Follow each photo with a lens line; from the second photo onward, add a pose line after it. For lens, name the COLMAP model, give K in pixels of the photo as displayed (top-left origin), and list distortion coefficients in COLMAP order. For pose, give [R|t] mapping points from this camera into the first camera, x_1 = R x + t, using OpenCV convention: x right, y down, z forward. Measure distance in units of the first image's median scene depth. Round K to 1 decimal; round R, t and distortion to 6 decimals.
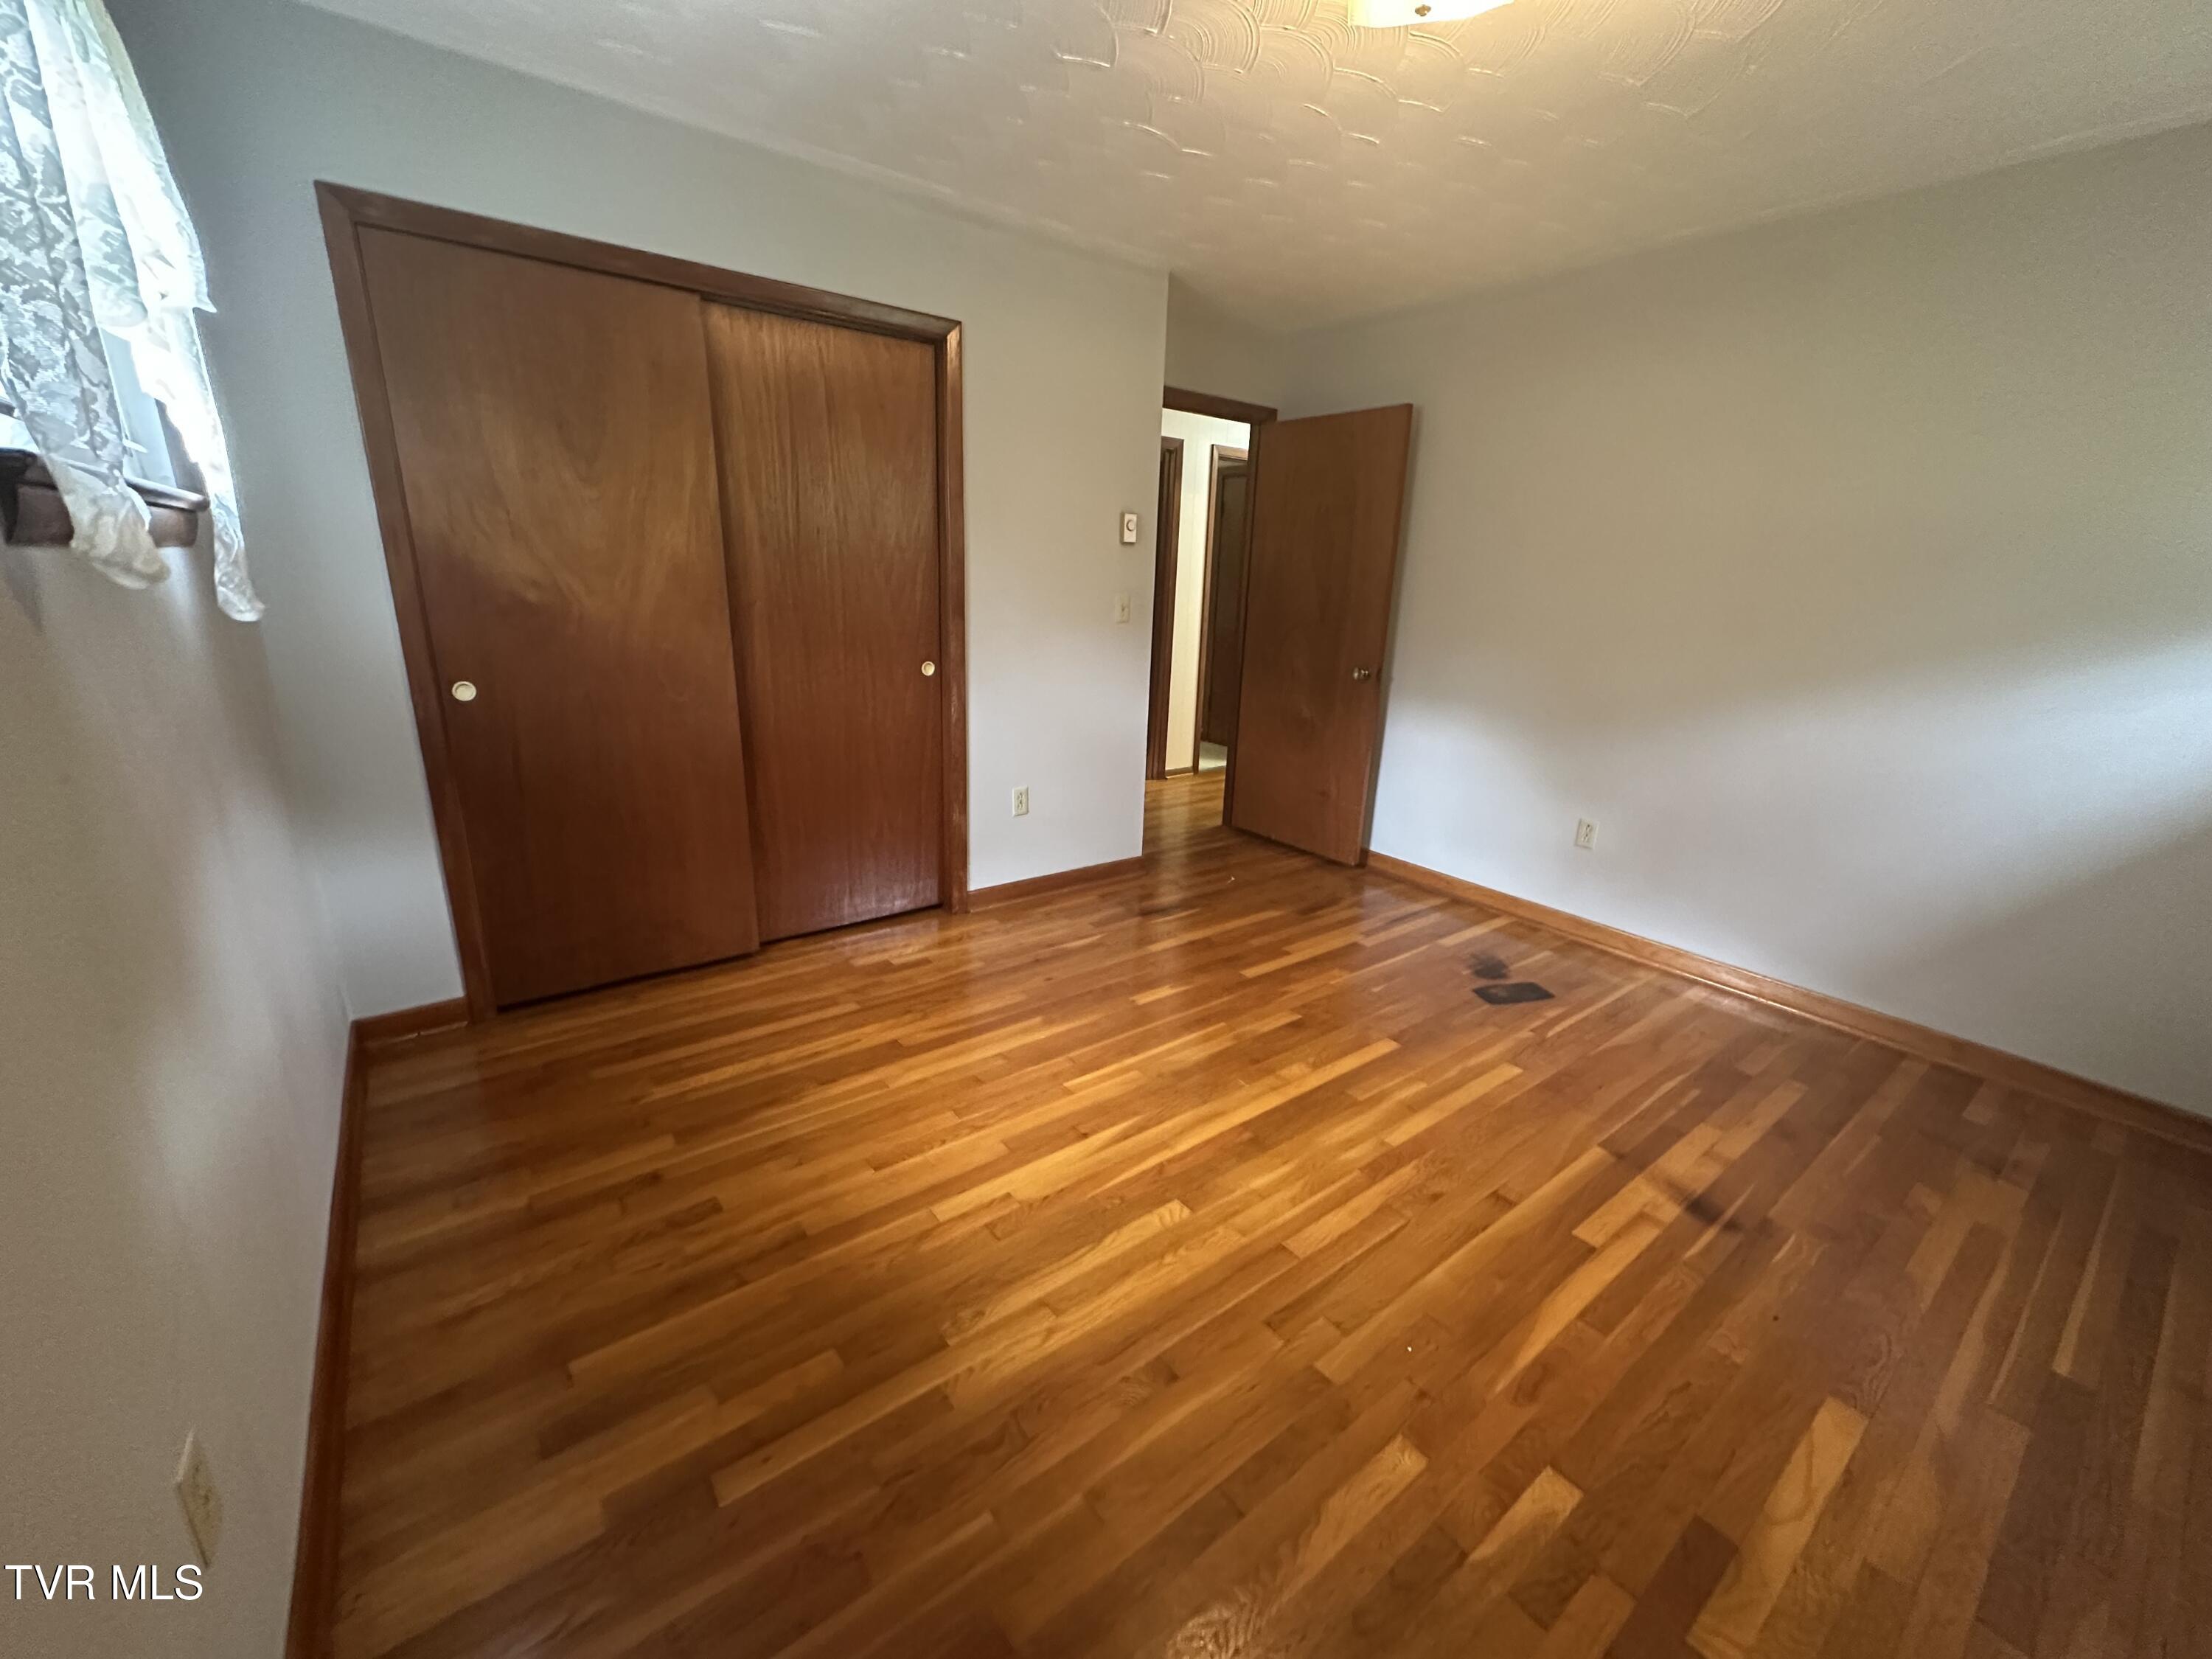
lens RADIAL K [[881.1, 0, 1104.8], [0, 881.1, 832.0], [0, 0, 1]] dist [-0.005099, 0.001582]
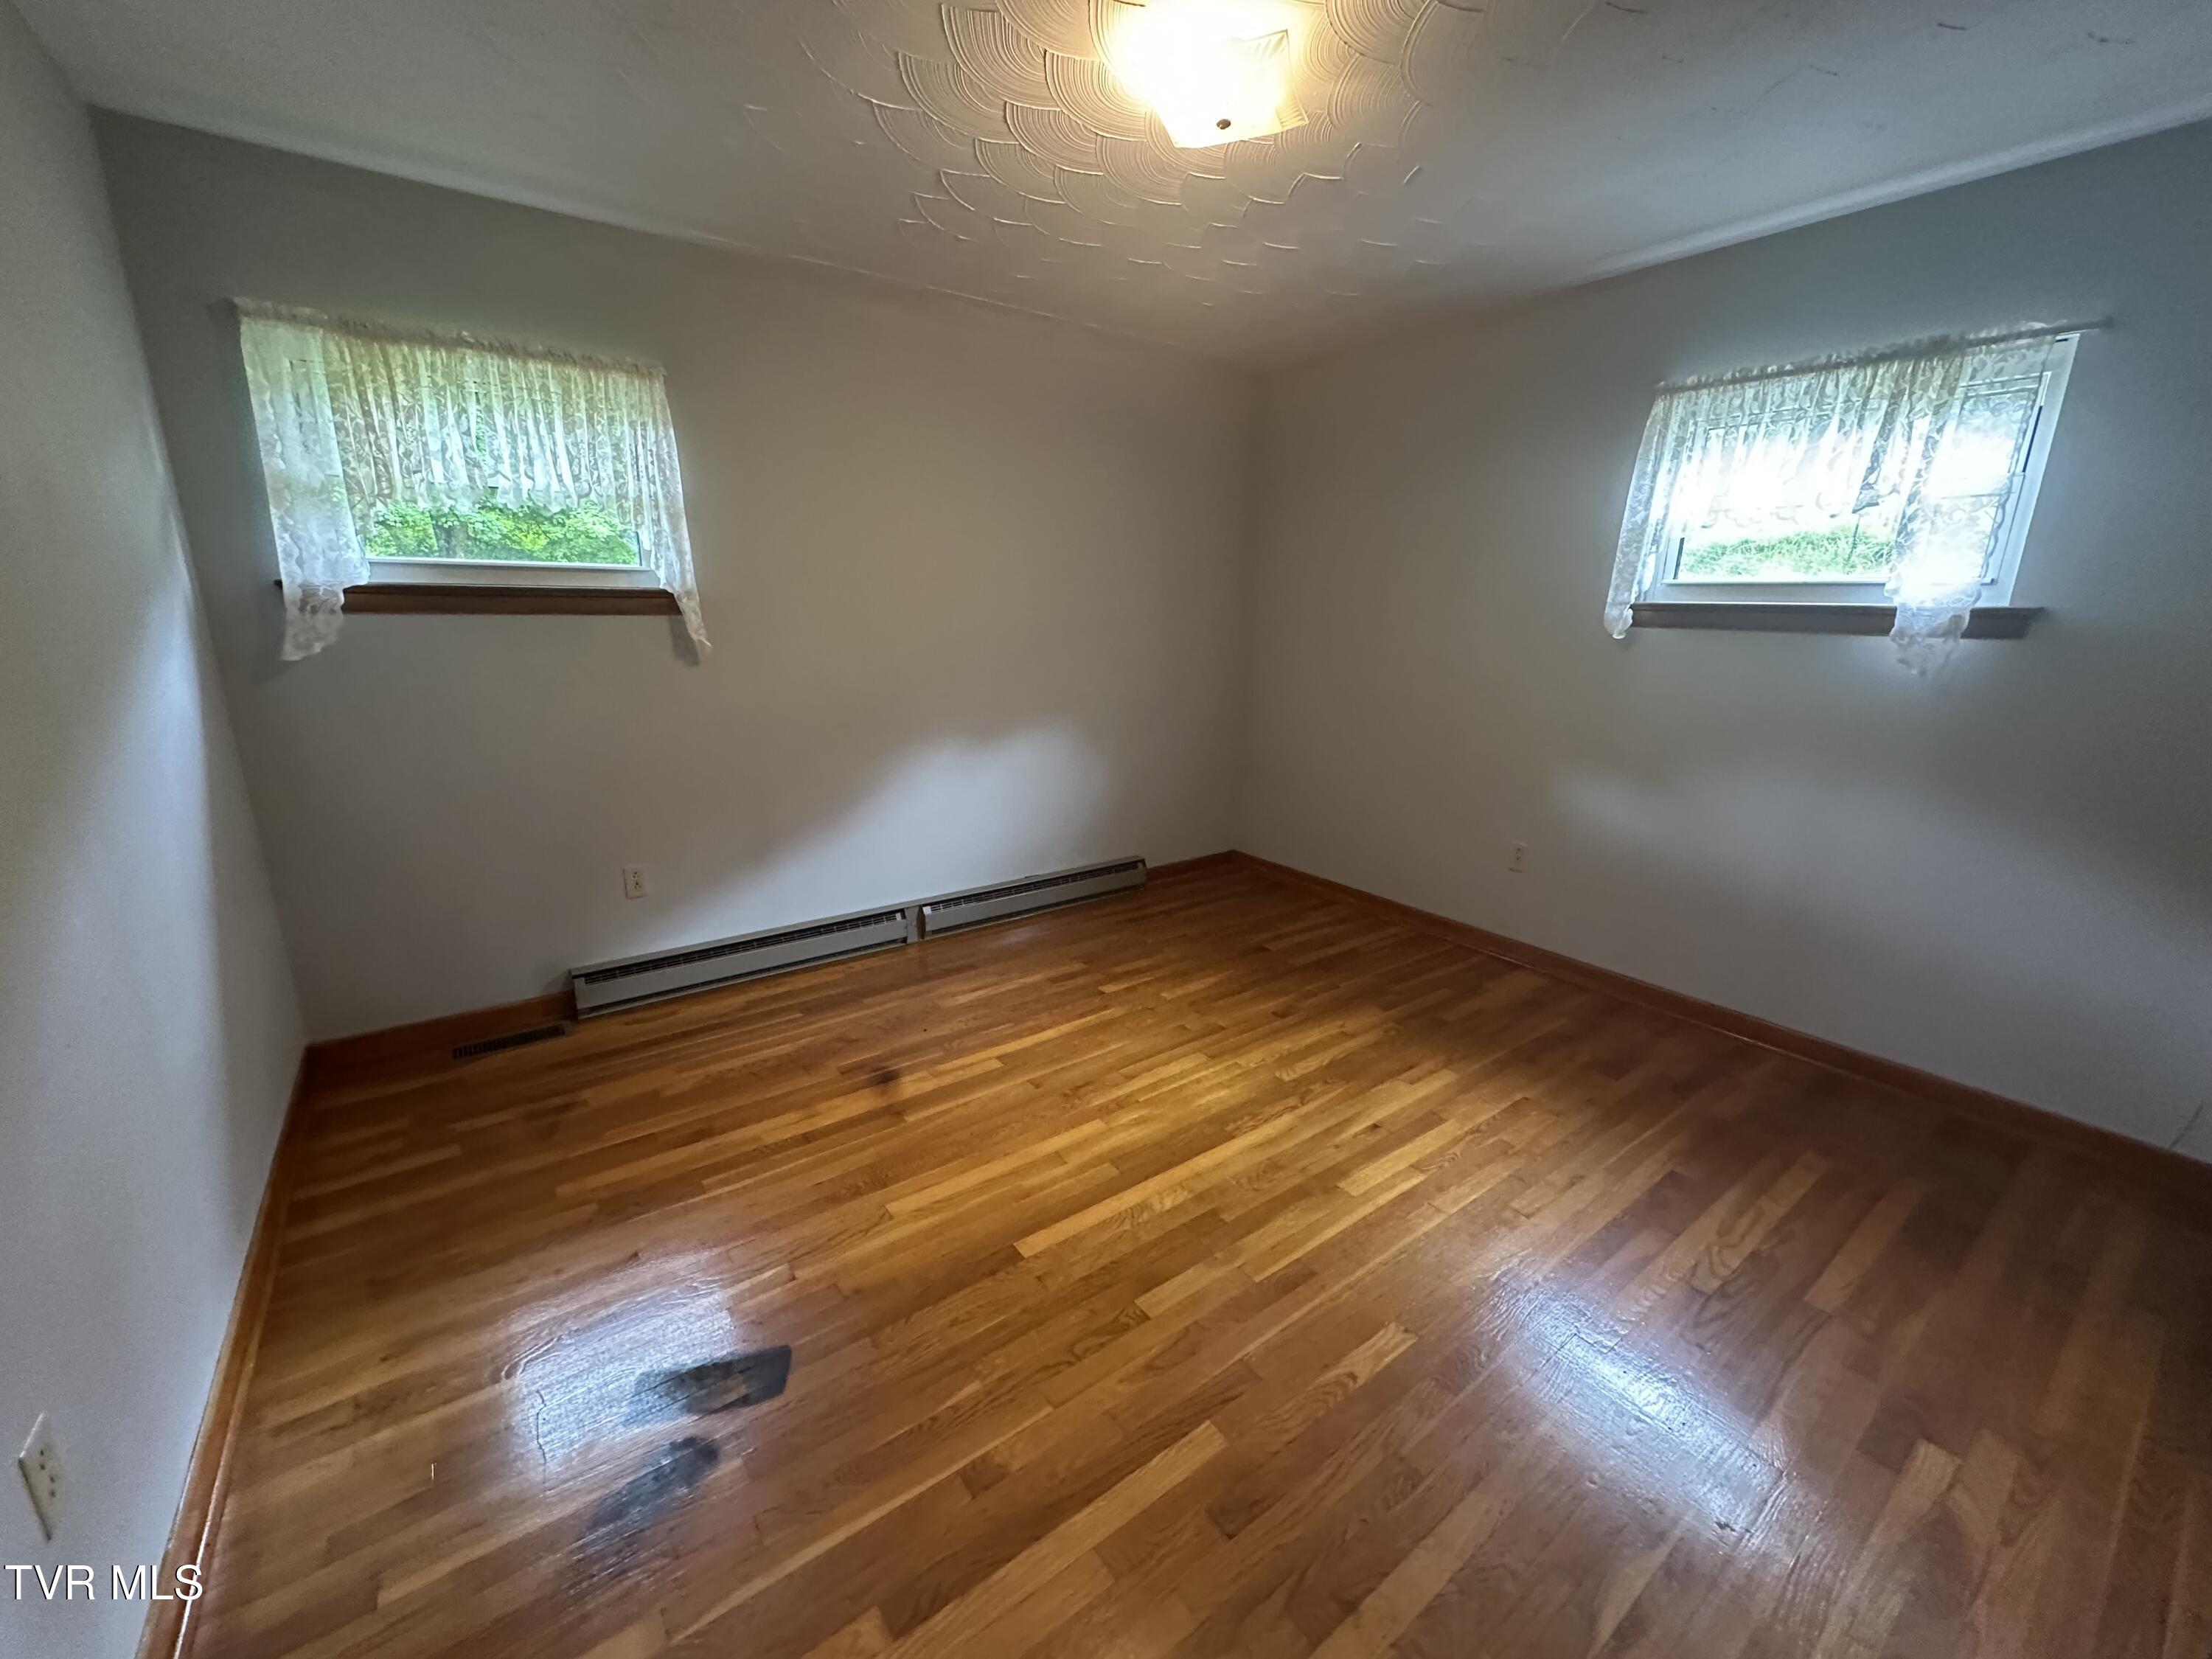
lens RADIAL K [[881.1, 0, 1105.3], [0, 881.1, 827.4], [0, 0, 1]] dist [-0.005099, 0.001582]
pose [[-0.998566, -0.053405, 0.003728, 0.319306], [-0.043656, 0.852629, 0.520689, -0.516291], [-0.030986, 0.519780, -0.853738, 1.677194]]
